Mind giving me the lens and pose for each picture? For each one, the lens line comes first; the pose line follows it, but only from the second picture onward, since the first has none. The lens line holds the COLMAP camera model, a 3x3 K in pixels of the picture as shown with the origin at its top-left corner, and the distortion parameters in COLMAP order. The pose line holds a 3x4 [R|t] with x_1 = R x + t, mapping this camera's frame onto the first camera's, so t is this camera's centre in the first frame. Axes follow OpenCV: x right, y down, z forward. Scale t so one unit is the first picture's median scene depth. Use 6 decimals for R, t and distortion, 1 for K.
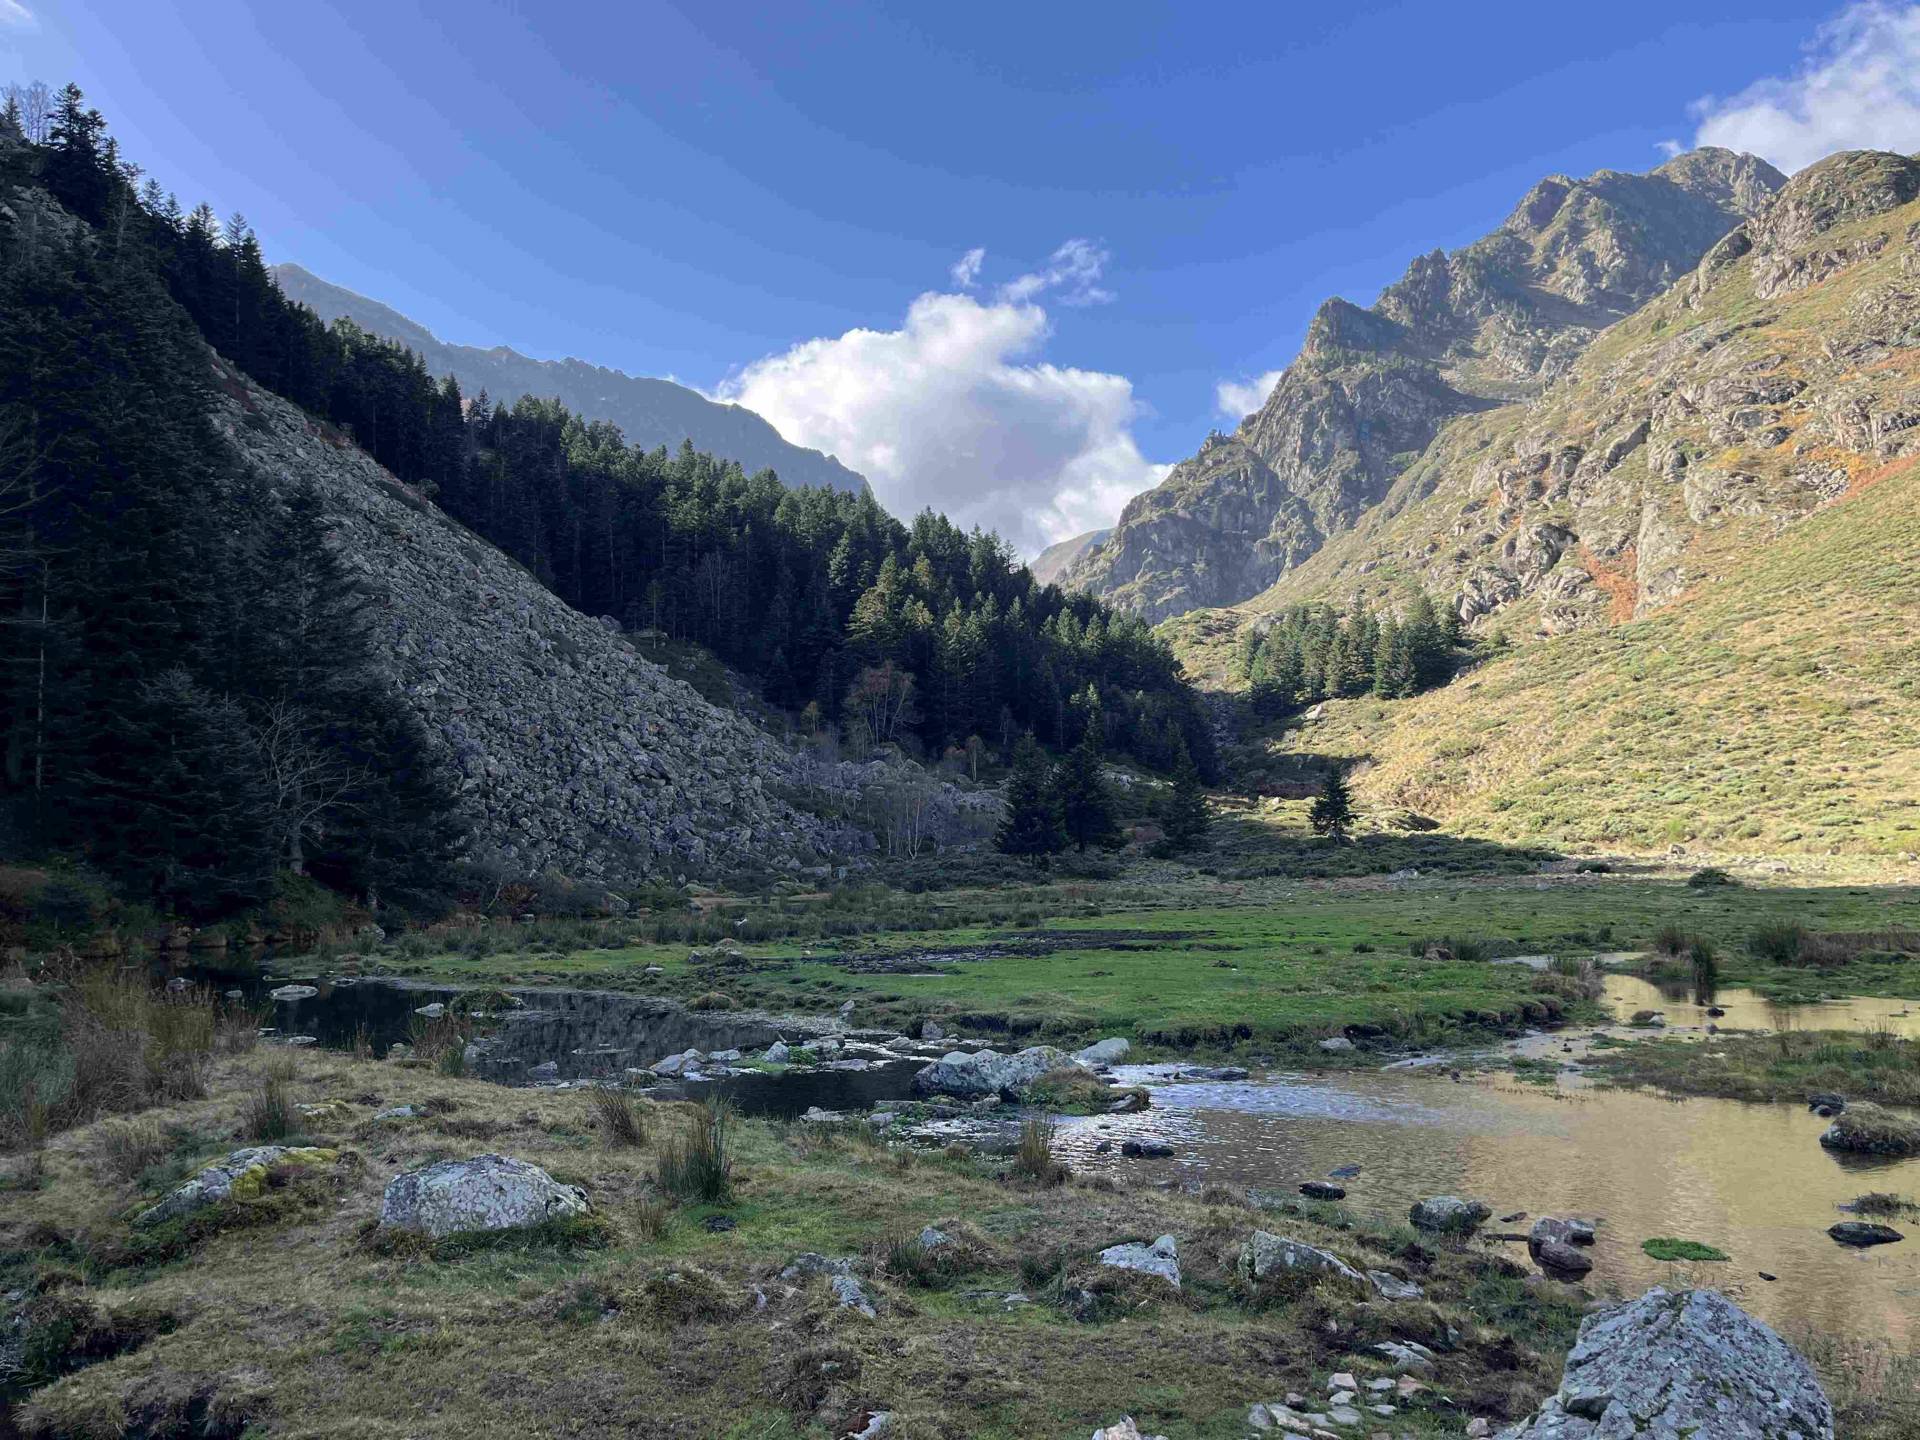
lens RADIAL K [[1554.2, 0, 960.0], [0, 1554.2, 720.0], [0, 0, 1]] dist [0.074247, -0.003025]
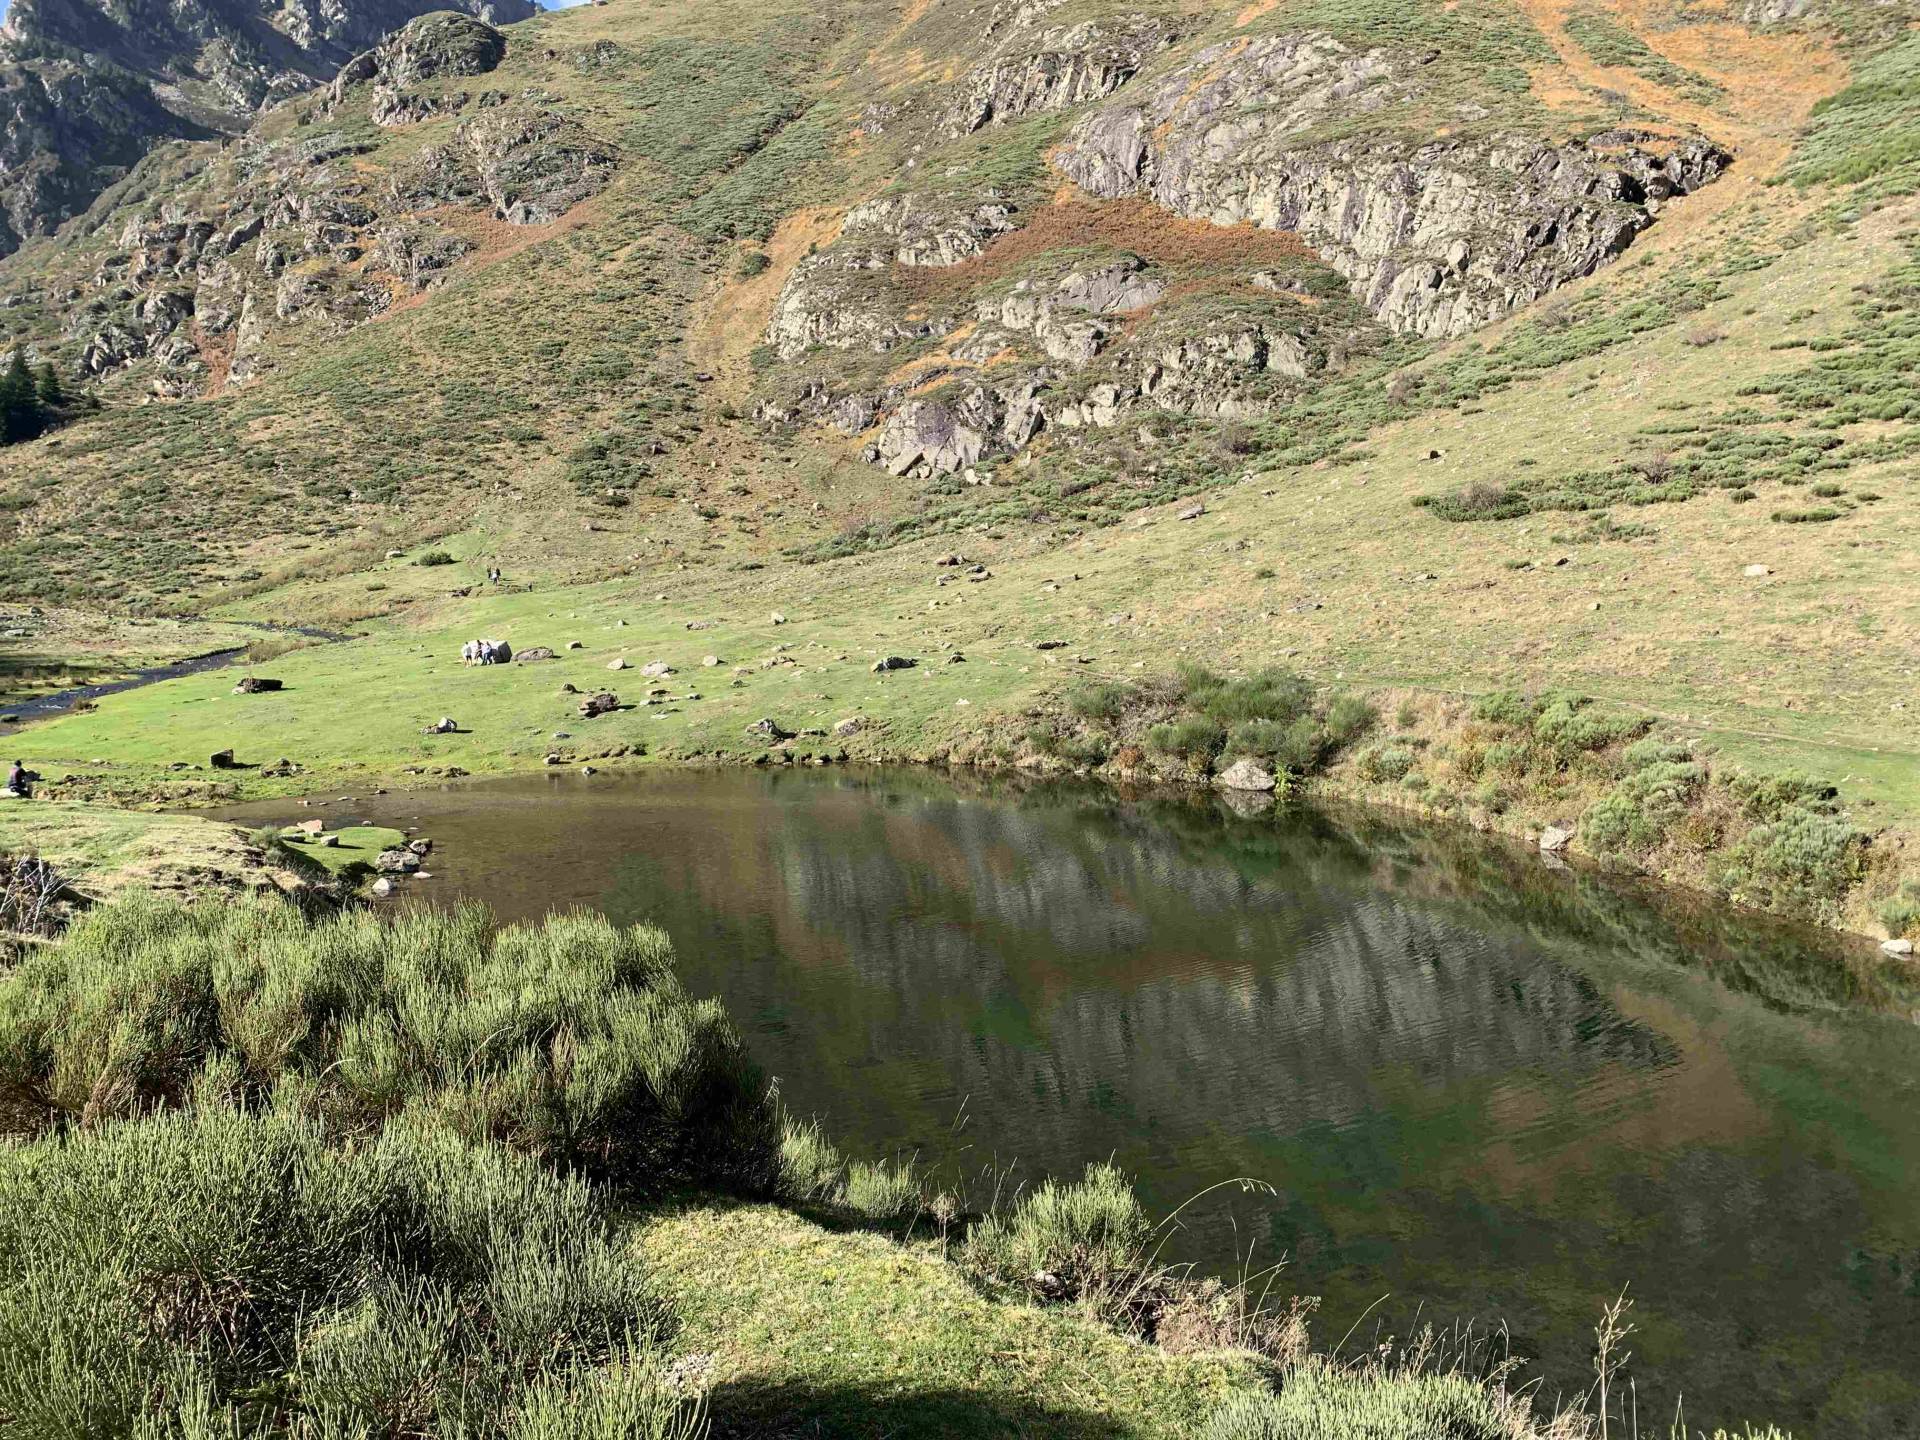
lens RADIAL K [[1494.5, 0, 960.0], [0, 1494.5, 720.0], [0, 0, 1]] dist [0.009558, -0.003717]
pose [[0.743372, -0.045317, 0.667341, 0.026352], [-0.086691, 0.982760, 0.163304, -0.022547], [-0.663237, -0.179248, 0.726627, -0.117505]]
